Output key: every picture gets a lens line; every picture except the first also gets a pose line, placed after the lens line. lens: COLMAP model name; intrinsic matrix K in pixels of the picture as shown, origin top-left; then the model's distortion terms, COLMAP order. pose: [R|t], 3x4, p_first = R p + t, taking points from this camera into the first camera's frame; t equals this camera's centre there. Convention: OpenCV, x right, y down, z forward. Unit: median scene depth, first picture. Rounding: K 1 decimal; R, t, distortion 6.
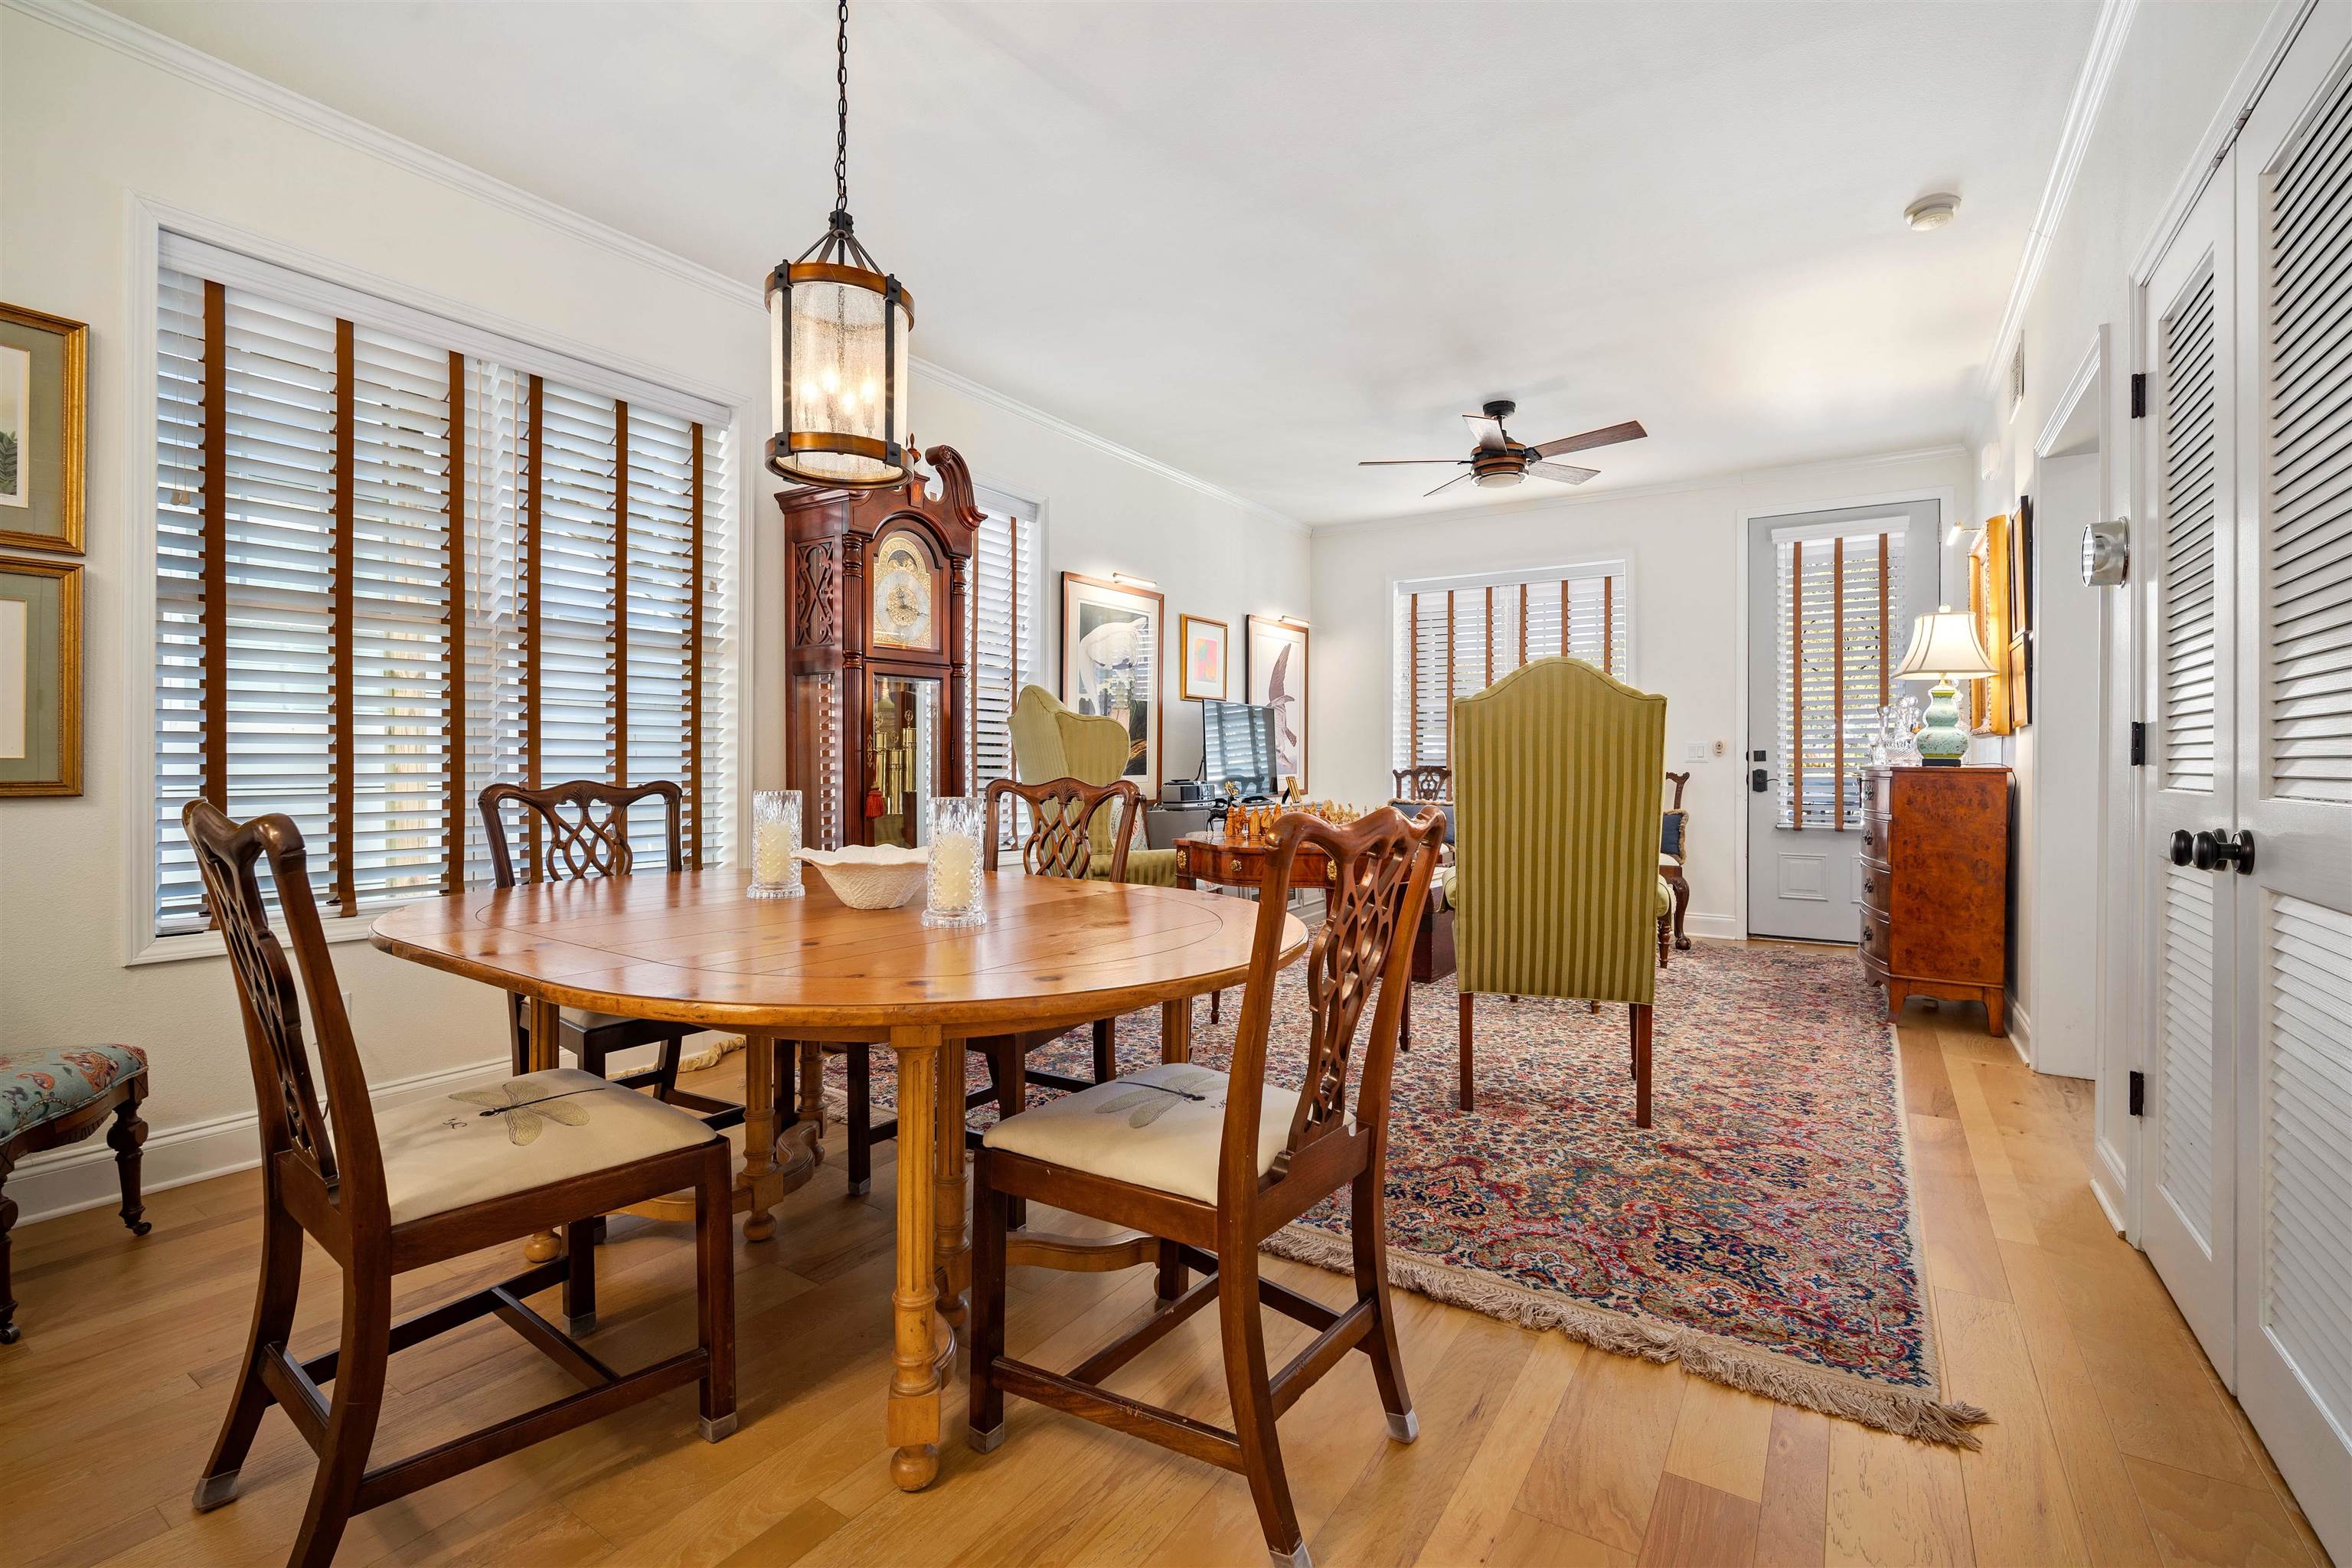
lens RADIAL K [[1032.5, 0, 1184.3], [0, 1032.5, 785.3], [0, 0, 1]] dist [-0.013700, 0.000283]
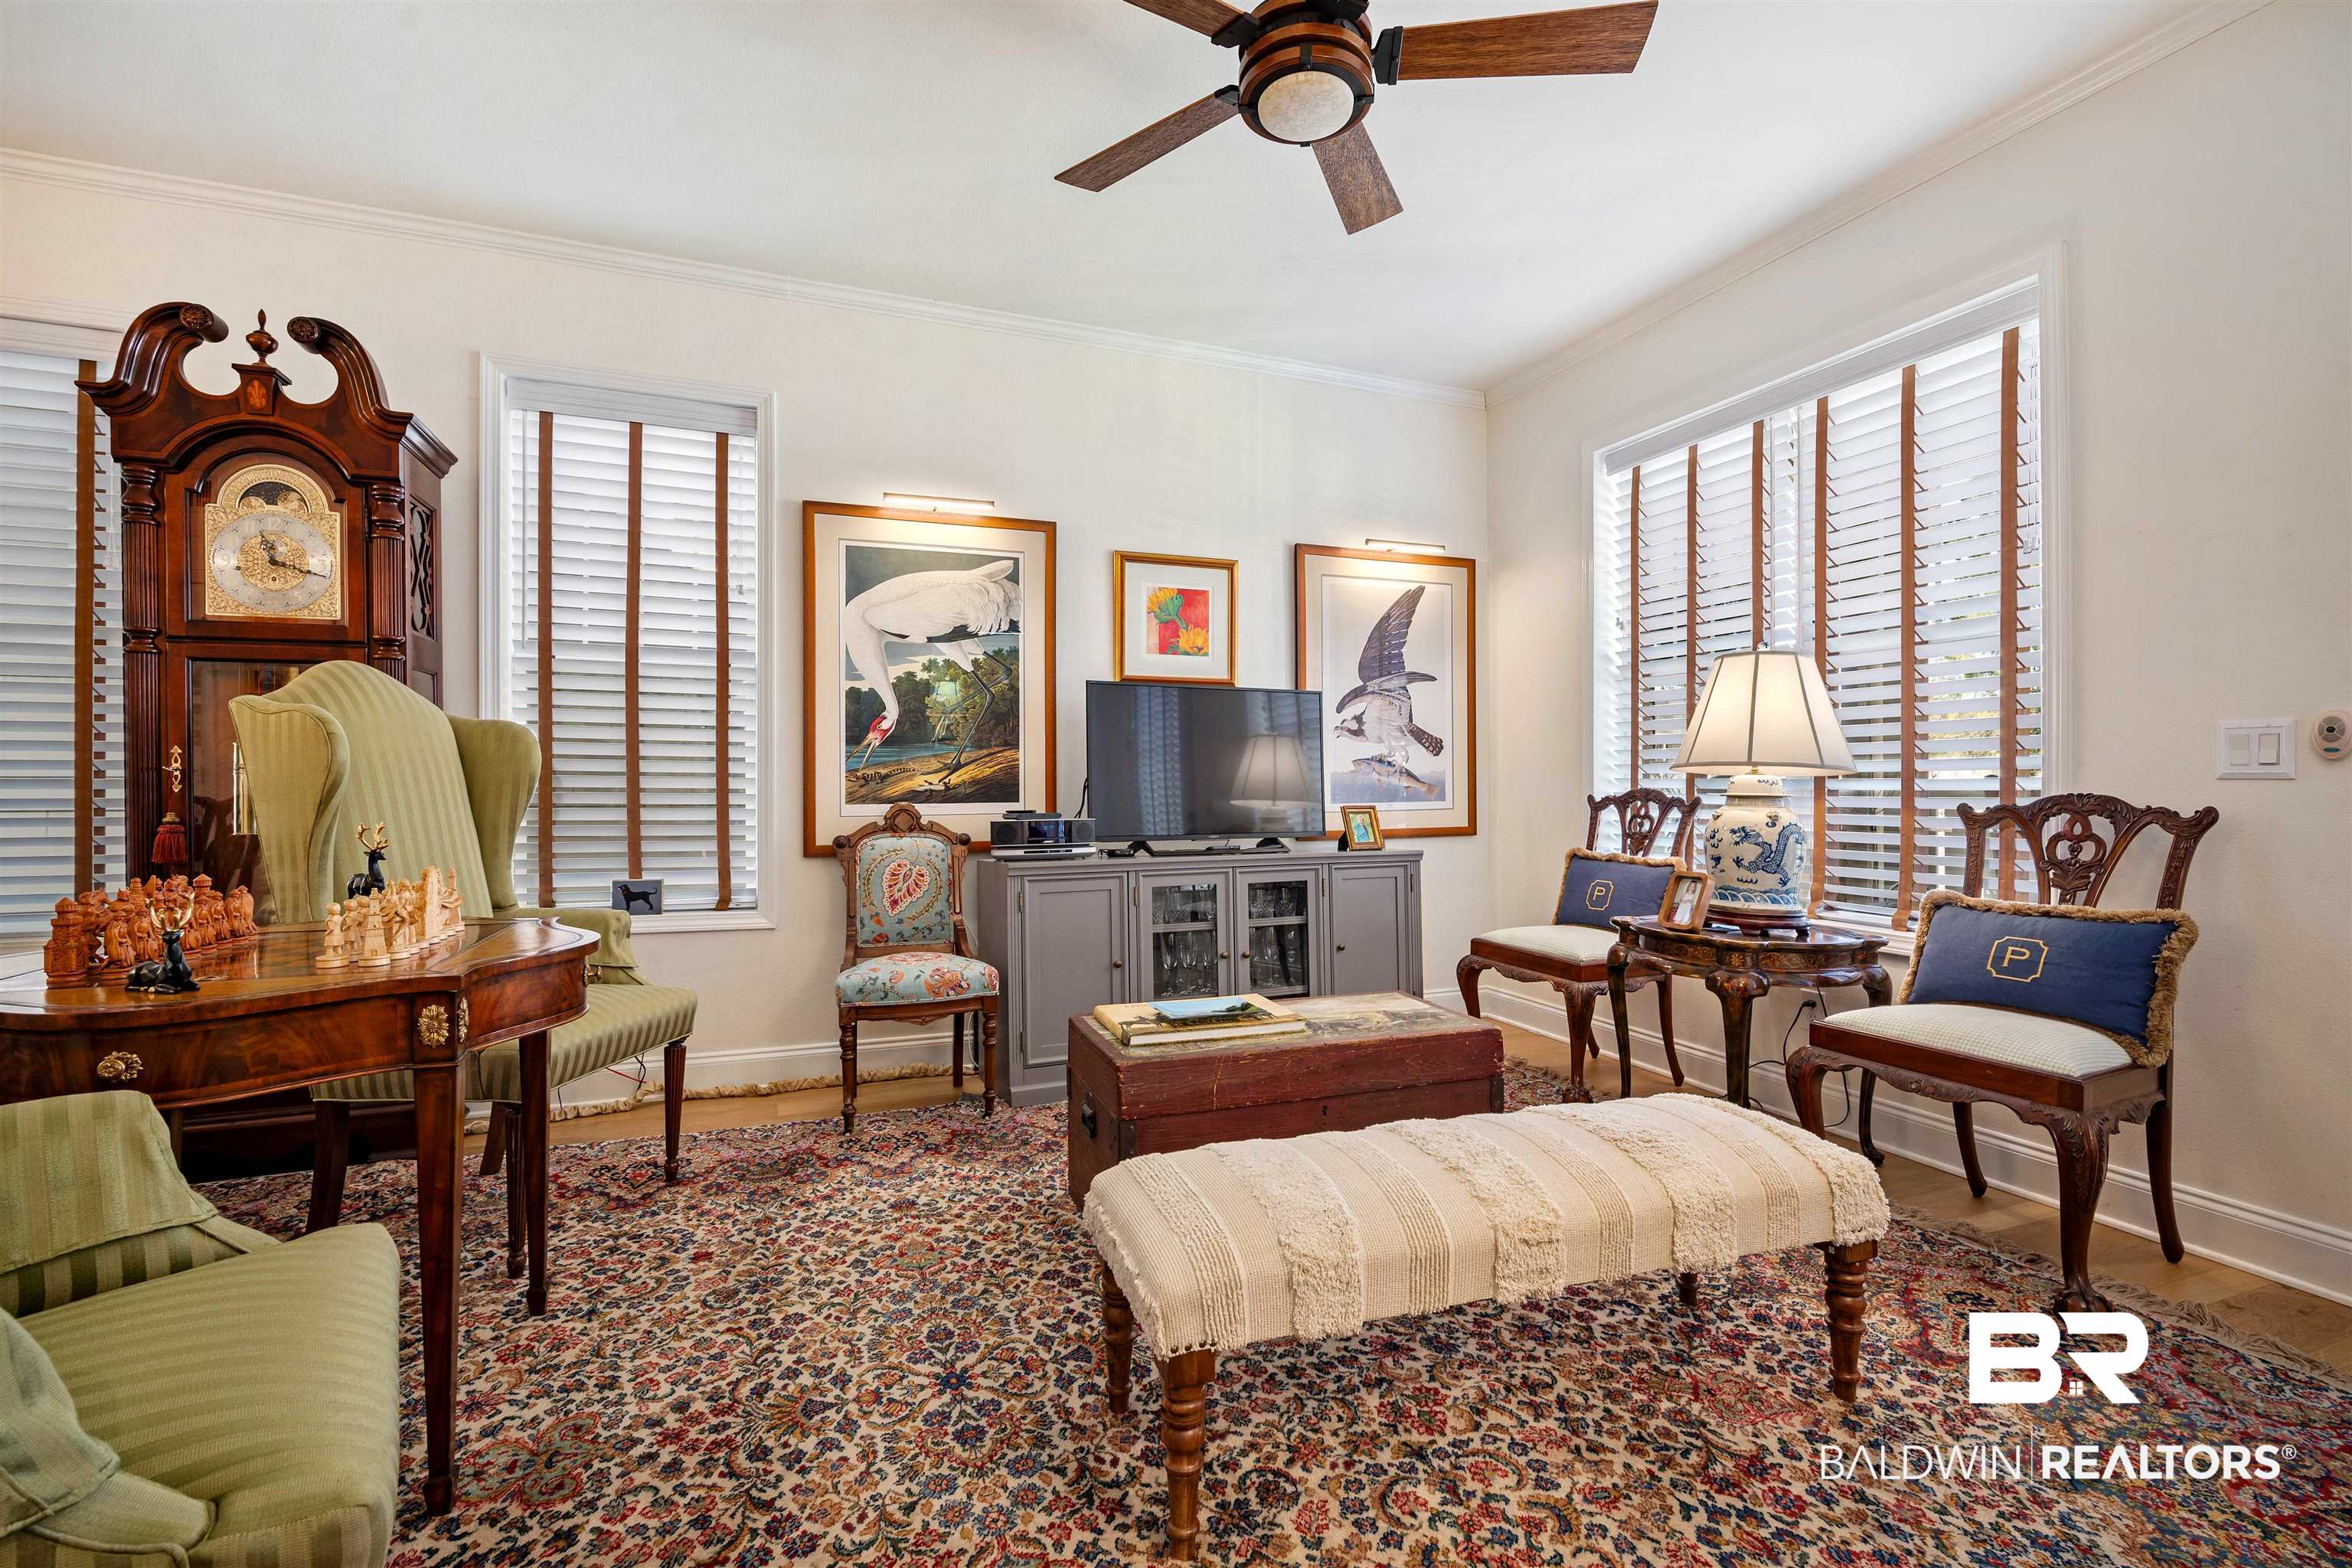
lens RADIAL K [[1032.5, 0, 1184.3], [0, 1032.5, 785.3], [0, 0, 1]] dist [-0.013700, 0.000283]
pose [[0.825877, -0.000629, -0.563849, 0.401759], [-0.006903, 0.999913, -0.011227, -0.014244], [0.563808, 0.013164, 0.825801, 0.516964]]
